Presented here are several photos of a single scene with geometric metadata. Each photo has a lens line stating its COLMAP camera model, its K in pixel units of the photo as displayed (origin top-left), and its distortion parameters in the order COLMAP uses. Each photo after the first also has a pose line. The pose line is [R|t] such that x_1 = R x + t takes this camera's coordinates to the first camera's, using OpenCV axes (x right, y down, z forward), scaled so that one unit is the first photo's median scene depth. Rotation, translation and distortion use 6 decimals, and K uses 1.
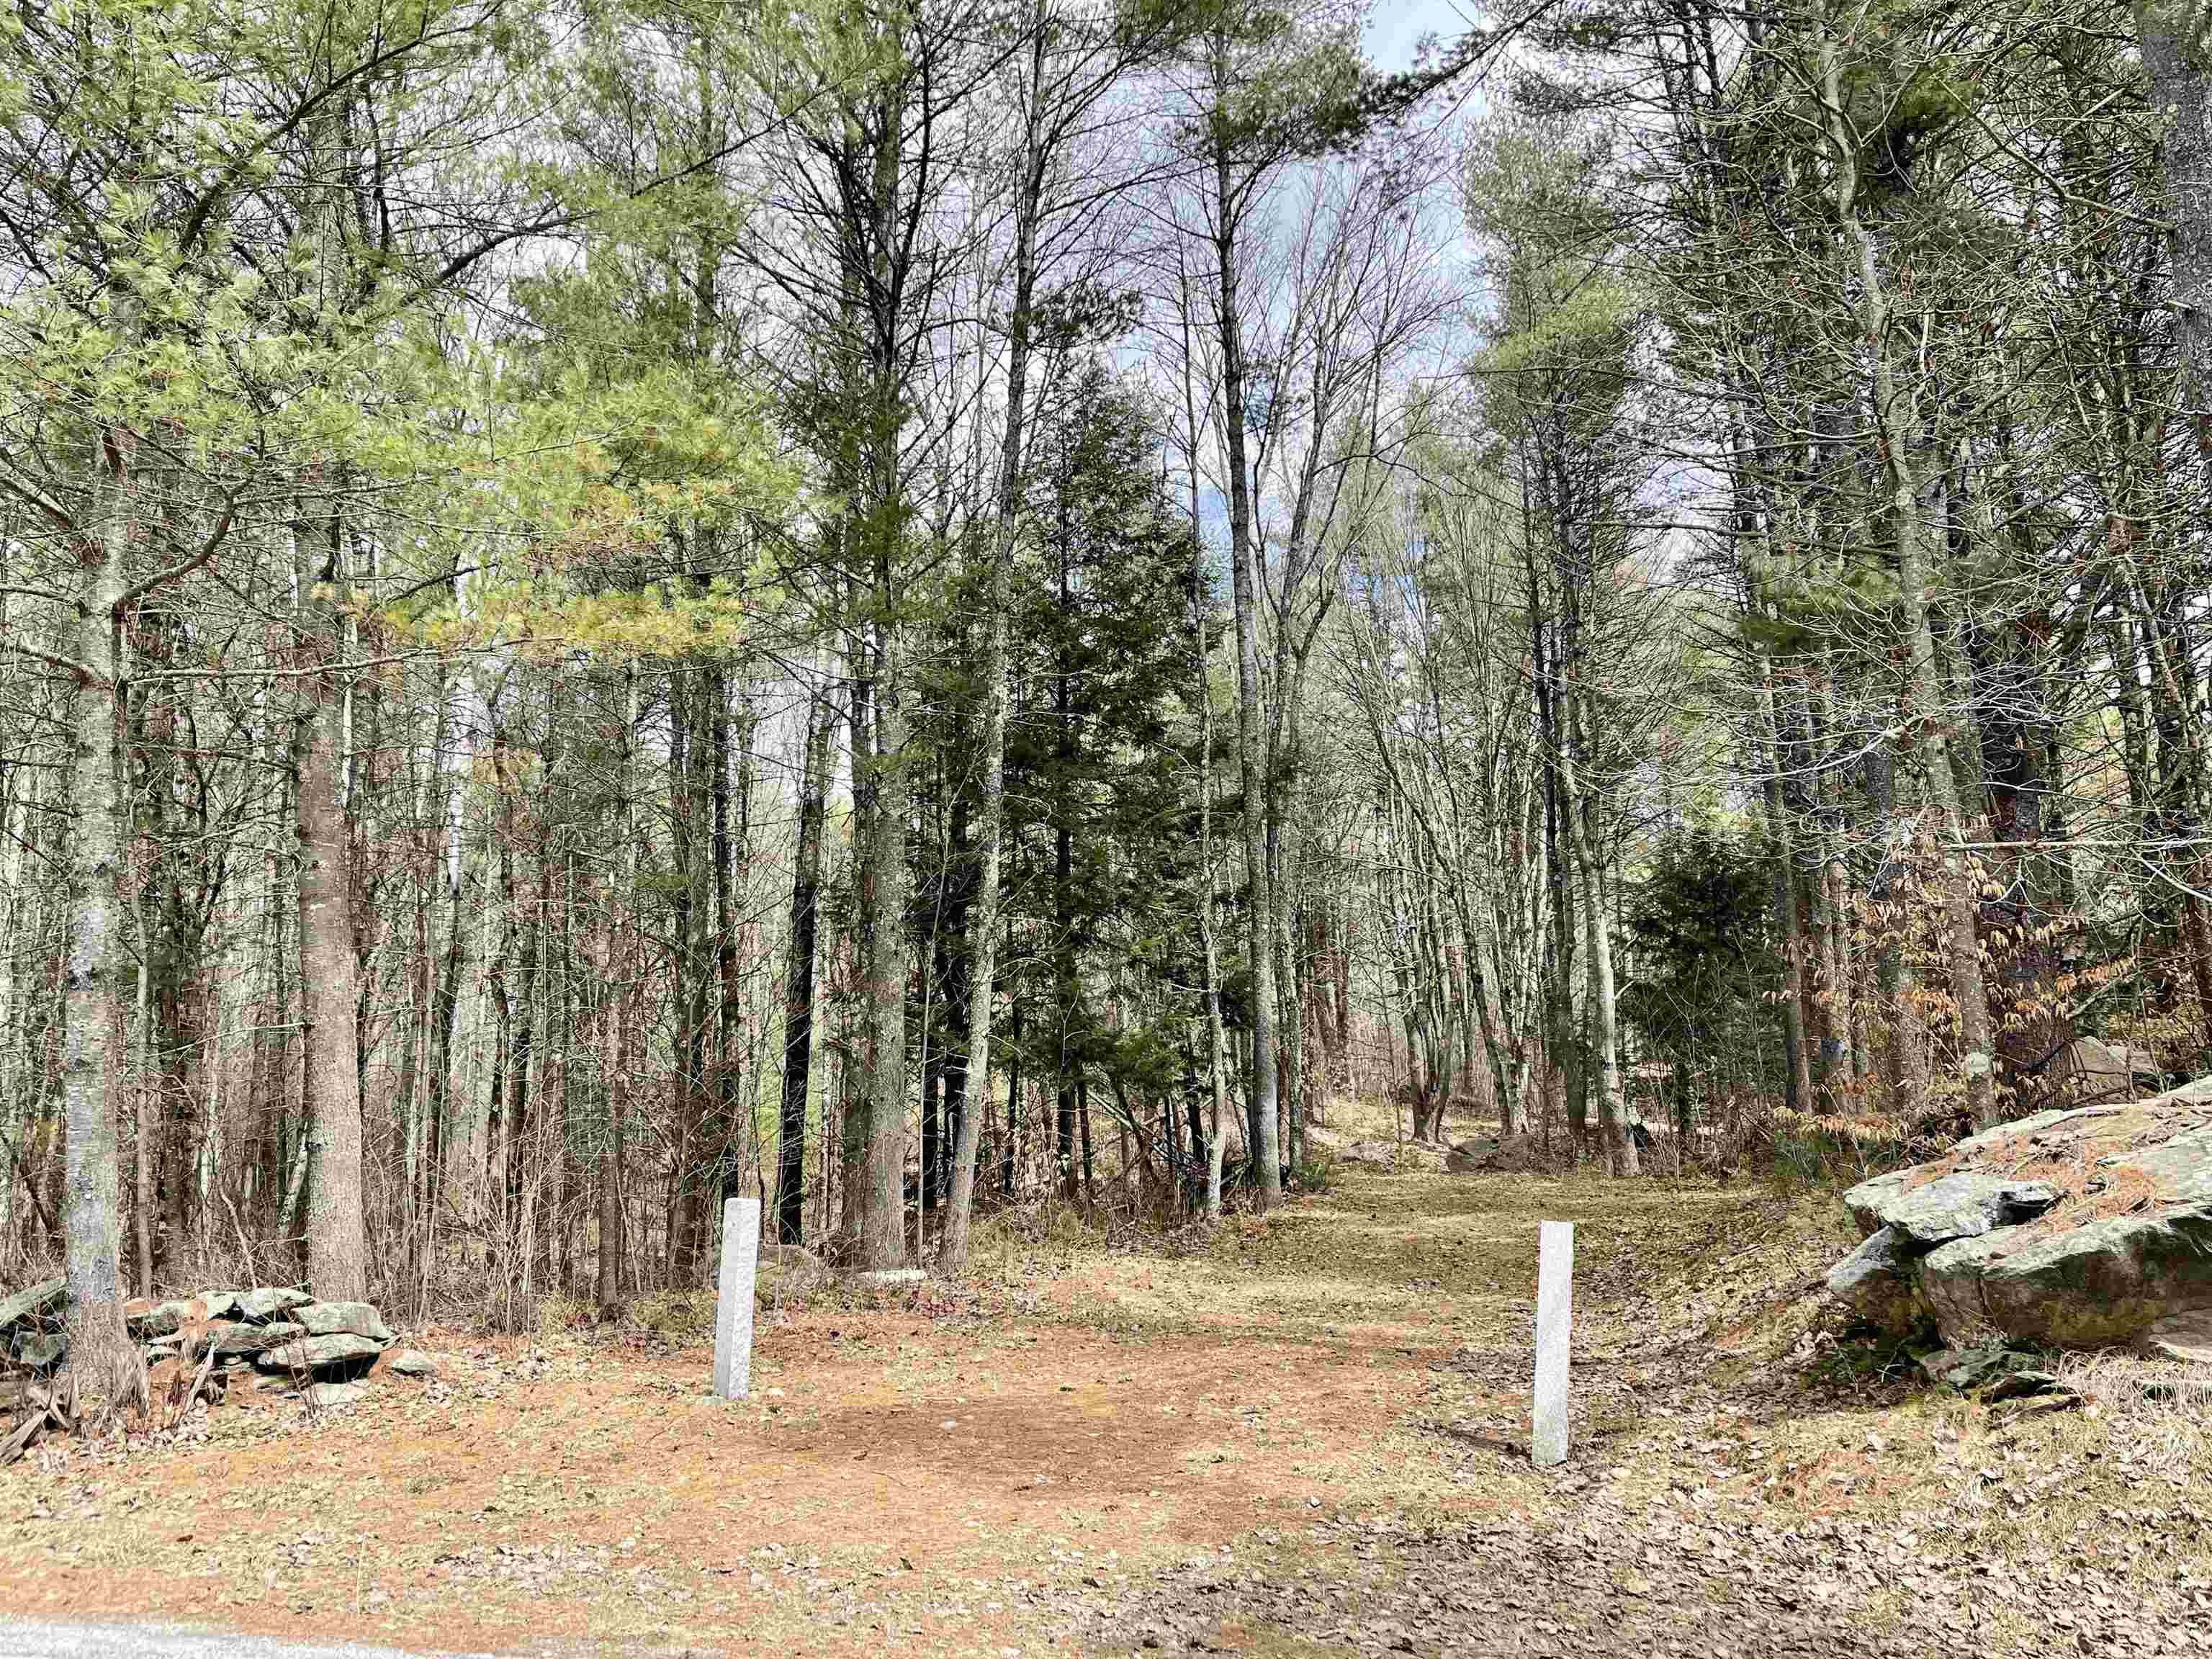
lens RADIAL K [[1639.2, 0, 1122.3], [0, 1639.2, 810.2], [0, 0, 1]] dist [0.081538, -0.116570]
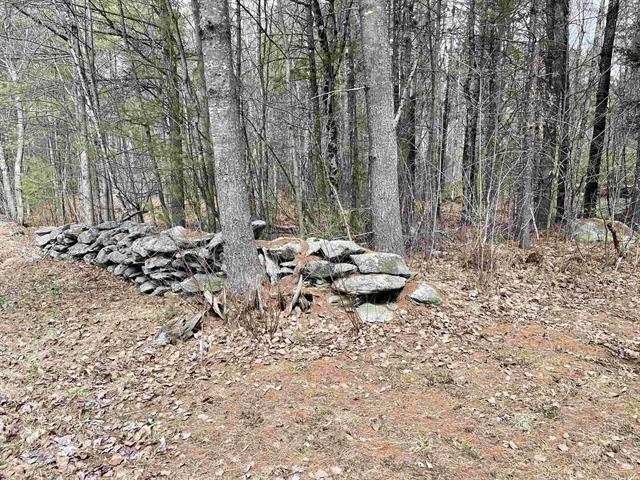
lens RADIAL K [[474.3, 0, 324.7], [0, 474.3, 234.4], [0, 0, 1]] dist [0.081538, -0.116570]
pose [[0.809556, 0.098083, -0.578791, -0.263341], [0.089921, 0.953589, 0.287370, 0.151380], [0.580115, -0.284688, 0.763164, 0.655239]]
